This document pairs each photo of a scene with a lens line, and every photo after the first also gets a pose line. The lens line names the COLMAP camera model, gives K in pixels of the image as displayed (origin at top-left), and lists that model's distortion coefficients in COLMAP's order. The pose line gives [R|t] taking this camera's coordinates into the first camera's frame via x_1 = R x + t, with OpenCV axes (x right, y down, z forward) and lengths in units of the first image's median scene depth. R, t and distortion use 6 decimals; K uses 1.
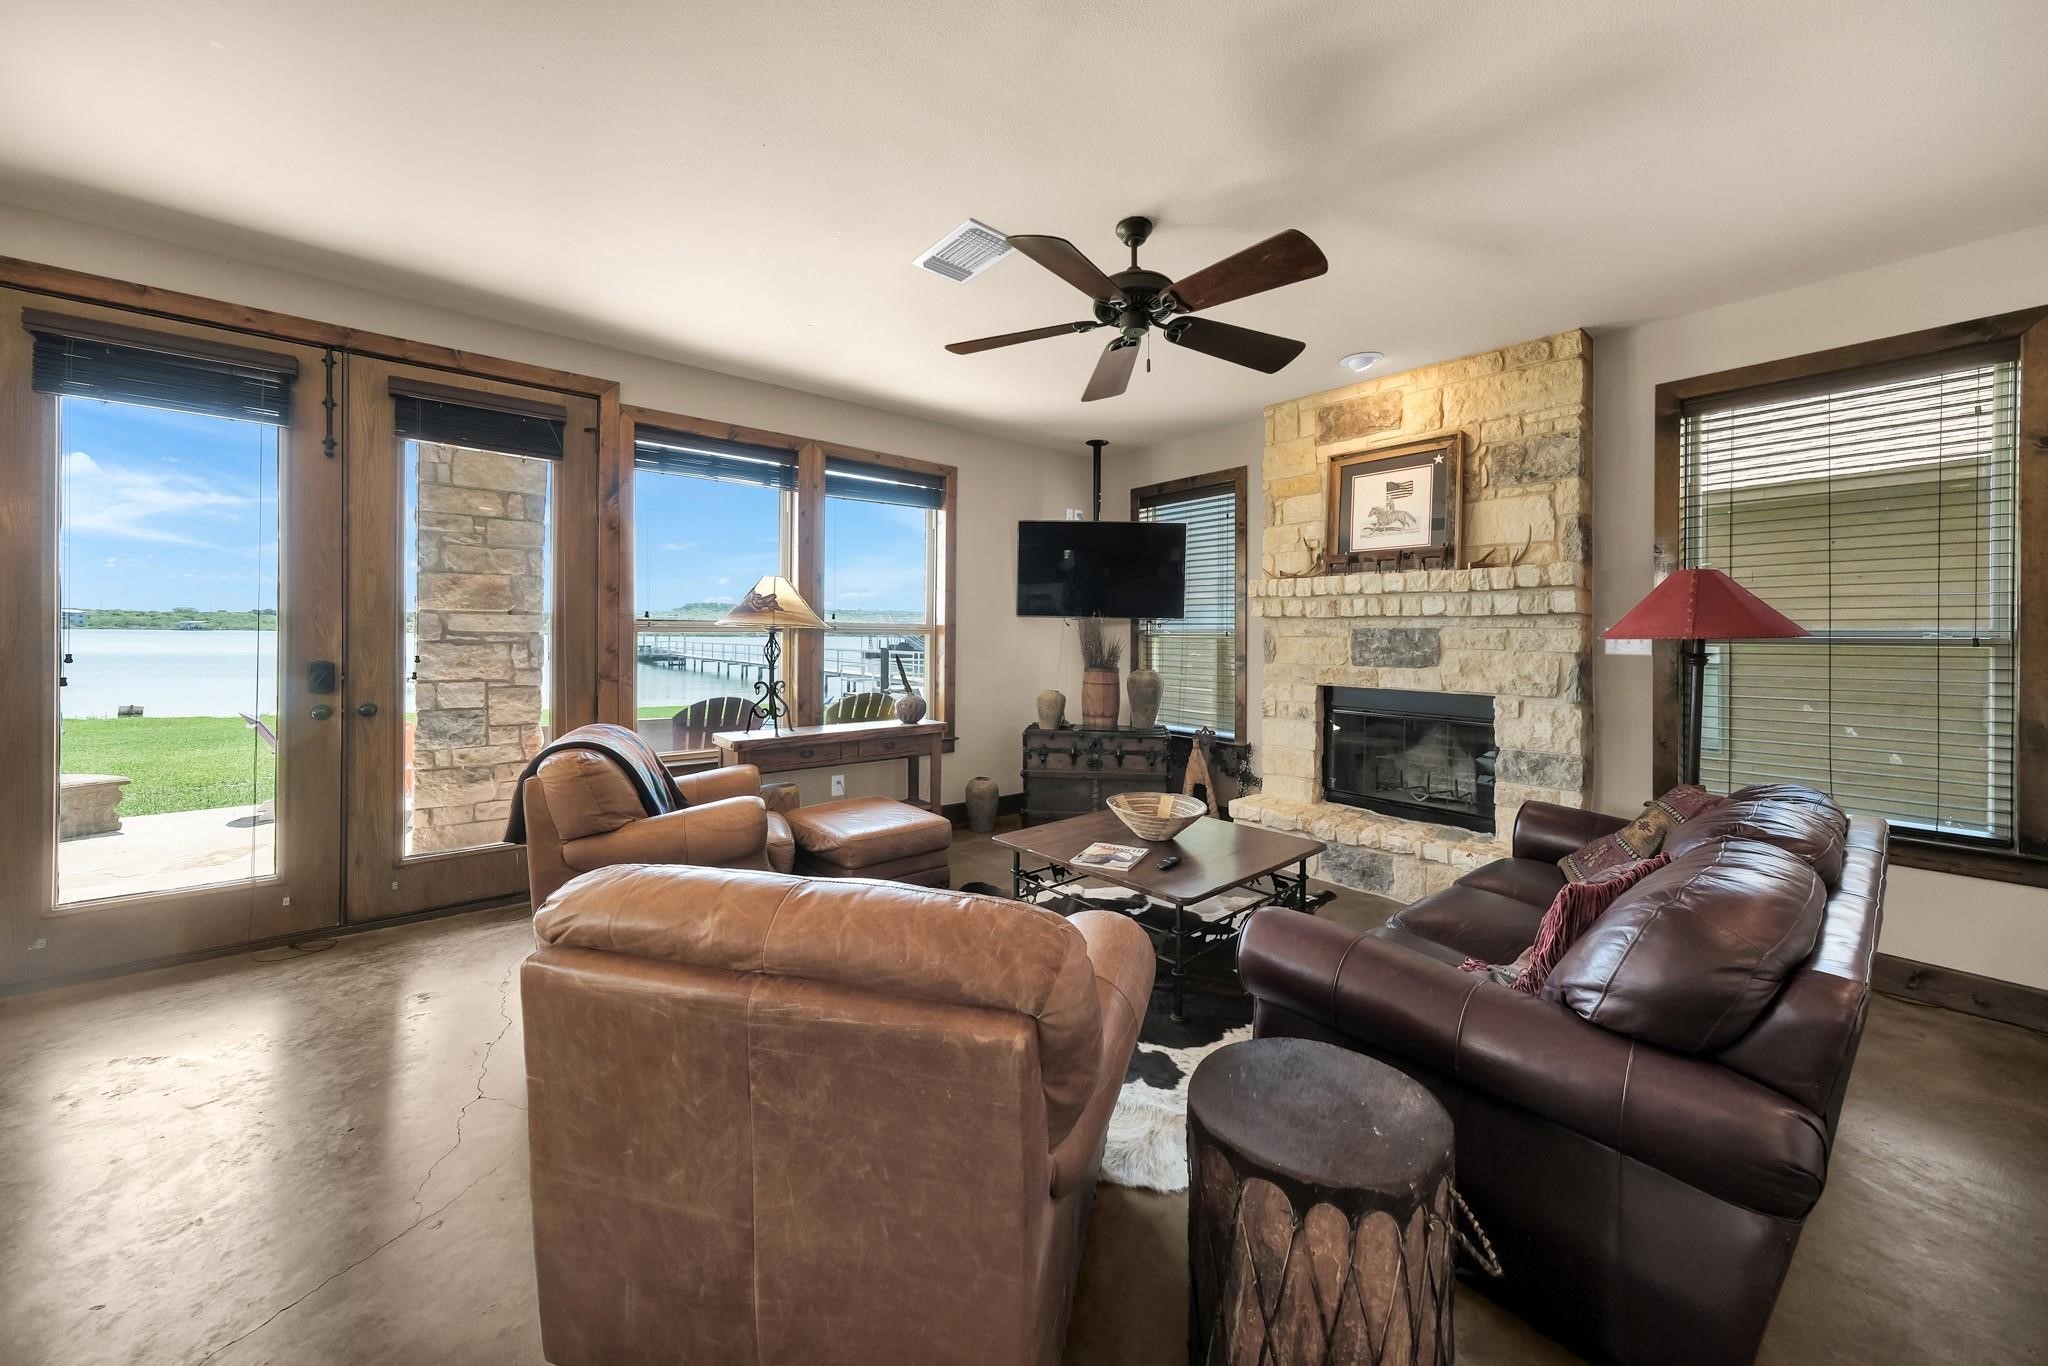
lens RADIAL K [[721.9, 0, 1040.2], [0, 721.9, 635.7], [0, 0, 1]] dist [-0.002377, 0.003356]
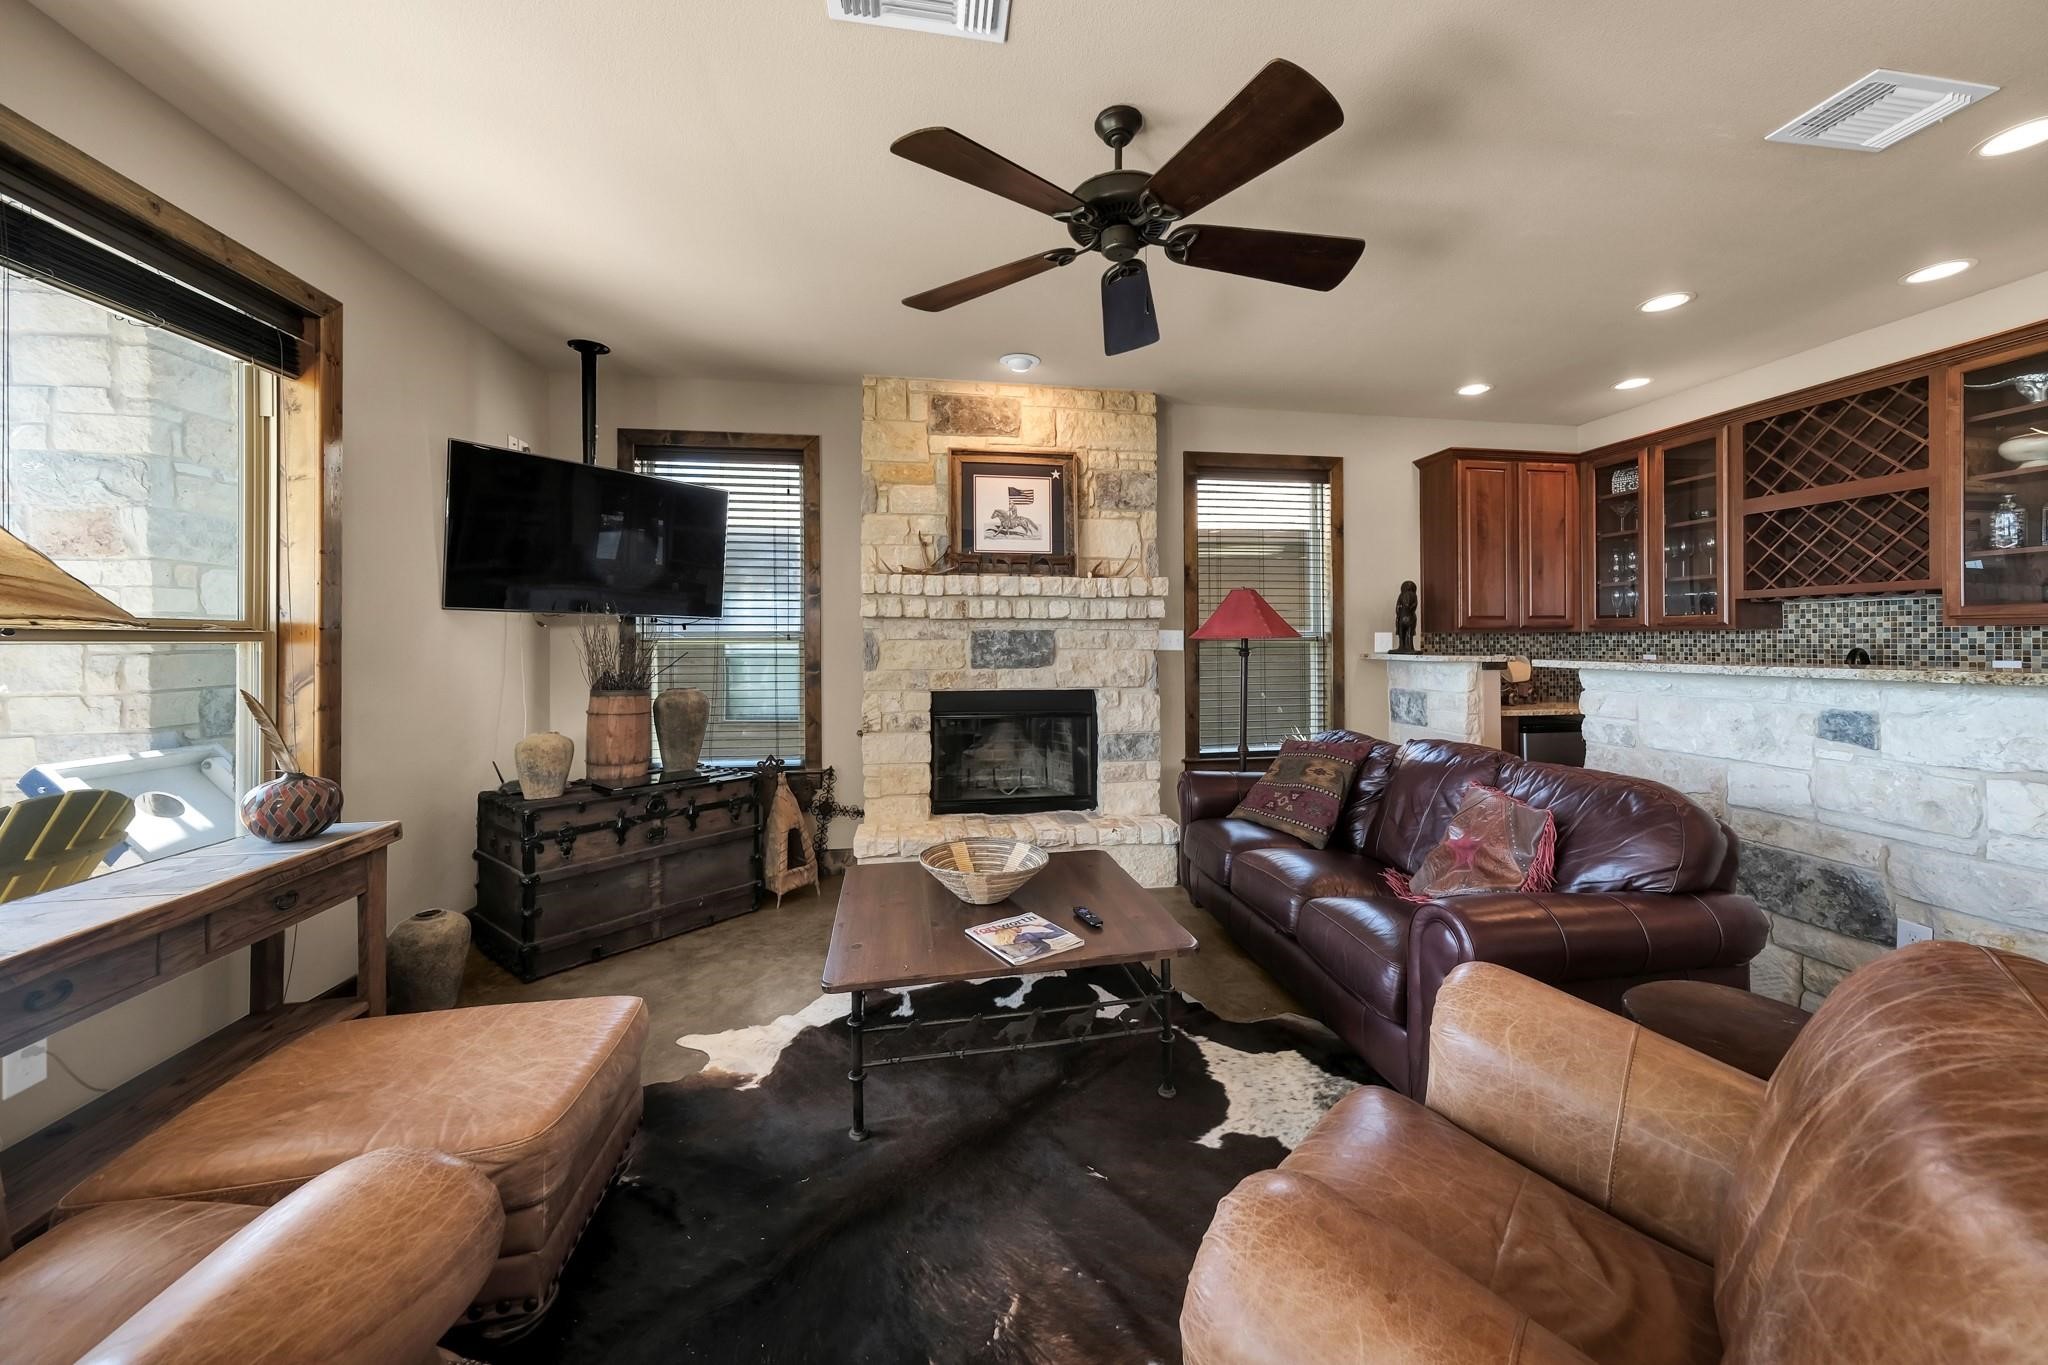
lens RADIAL K [[743.8, 0, 1032.3], [0, 743.8, 634.1], [0, 0, 1]] dist [0.012671, 0.000252]
pose [[0.521622, -0.002770, 0.853172, -0.401666], [0.008579, 0.999961, -0.001998, -0.002621], [-0.853134, 0.008361, 0.521625, 0.426813]]
